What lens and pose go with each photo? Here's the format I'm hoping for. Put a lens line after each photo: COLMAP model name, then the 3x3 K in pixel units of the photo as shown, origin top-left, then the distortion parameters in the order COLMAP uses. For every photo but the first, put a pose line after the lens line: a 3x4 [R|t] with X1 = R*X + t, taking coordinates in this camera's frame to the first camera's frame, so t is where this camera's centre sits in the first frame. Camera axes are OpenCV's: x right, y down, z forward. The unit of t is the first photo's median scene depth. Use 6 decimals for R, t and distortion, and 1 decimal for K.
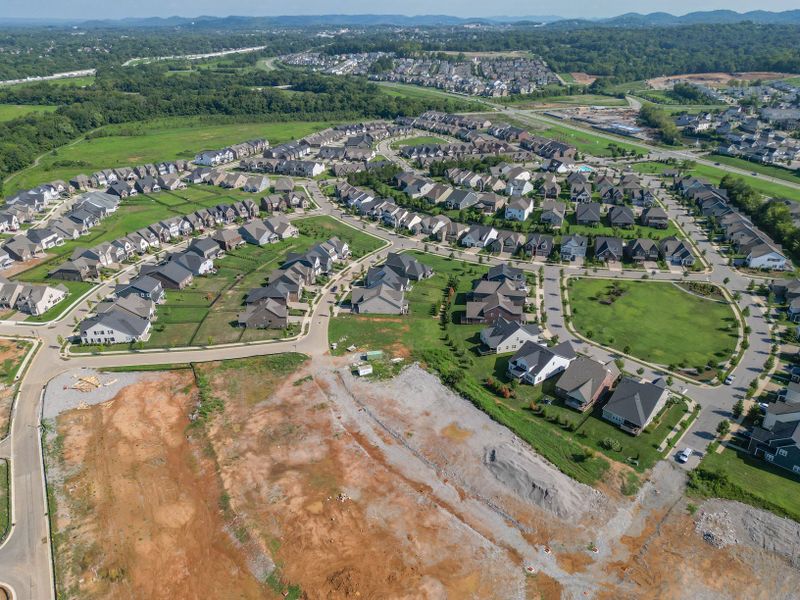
lens RADIAL K [[560.3, 0, 400.0], [0, 560.3, 300.0], [0, 0, 1]] dist [0.092532, -0.099823]
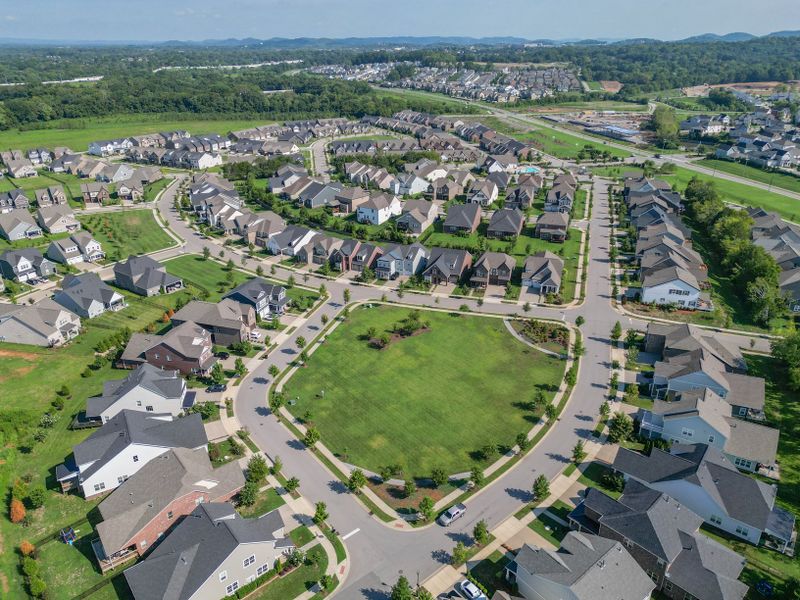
lens RADIAL K [[560.3, 0, 400.0], [0, 560.3, 300.0], [0, 0, 1]] dist [0.092532, -0.099823]
pose [[0.993313, 0.049740, -0.104188, 0.211906], [-0.053205, 0.998110, -0.030743, -0.013203], [0.102462, 0.036081, 0.994082, 0.176406]]
